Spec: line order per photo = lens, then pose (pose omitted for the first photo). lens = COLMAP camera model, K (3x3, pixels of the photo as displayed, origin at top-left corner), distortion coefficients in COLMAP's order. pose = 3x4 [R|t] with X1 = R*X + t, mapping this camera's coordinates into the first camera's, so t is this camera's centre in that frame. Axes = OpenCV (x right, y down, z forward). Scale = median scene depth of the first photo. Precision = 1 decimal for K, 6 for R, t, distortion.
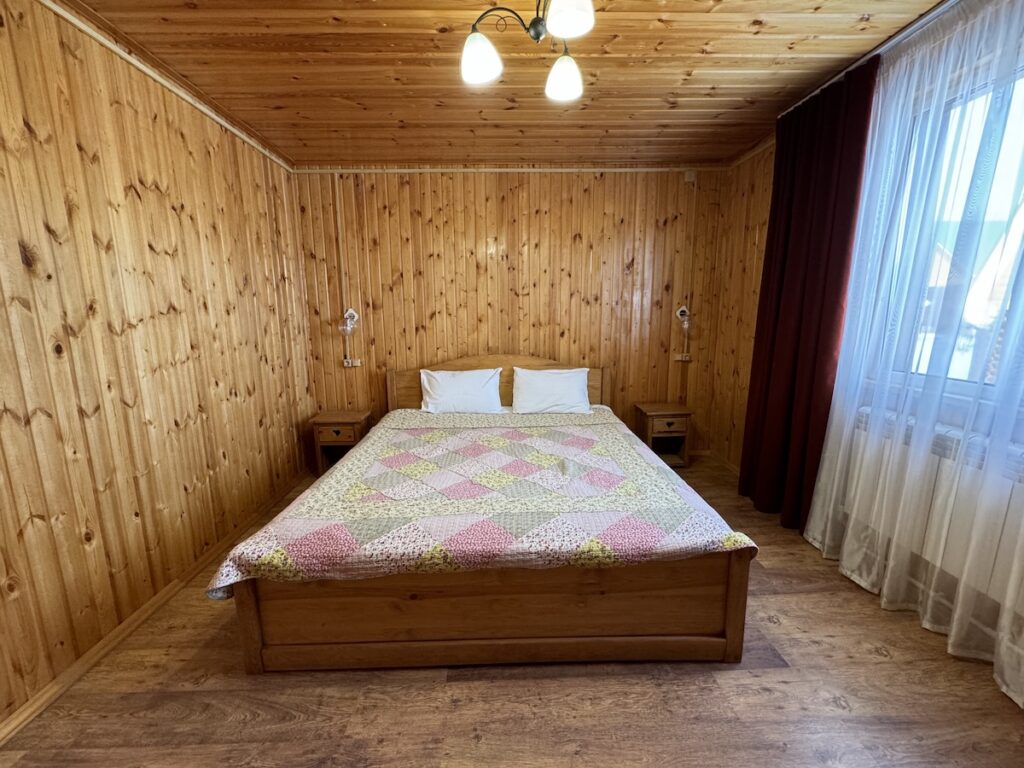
lens RADIAL K [[408.8, 0, 509.8], [0, 408.8, 382.9], [0, 0, 1]] dist [-0.000973, 0.000269]
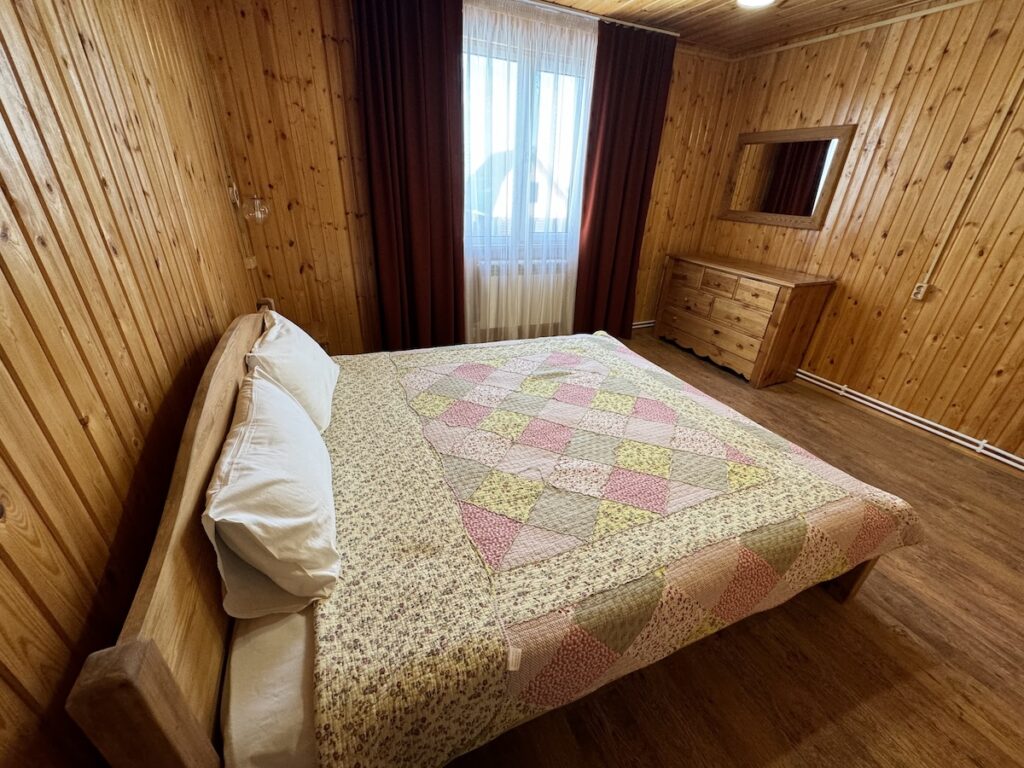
lens RADIAL K [[408.8, 0, 509.8], [0, 408.8, 382.9], [0, 0, 1]] dist [-0.000973, 0.000269]
pose [[-0.372312, -0.416861, 0.829223, -0.664377], [0.119428, 0.864509, 0.488222, -0.280037], [-0.920392, 0.280803, -0.272082, 1.352262]]
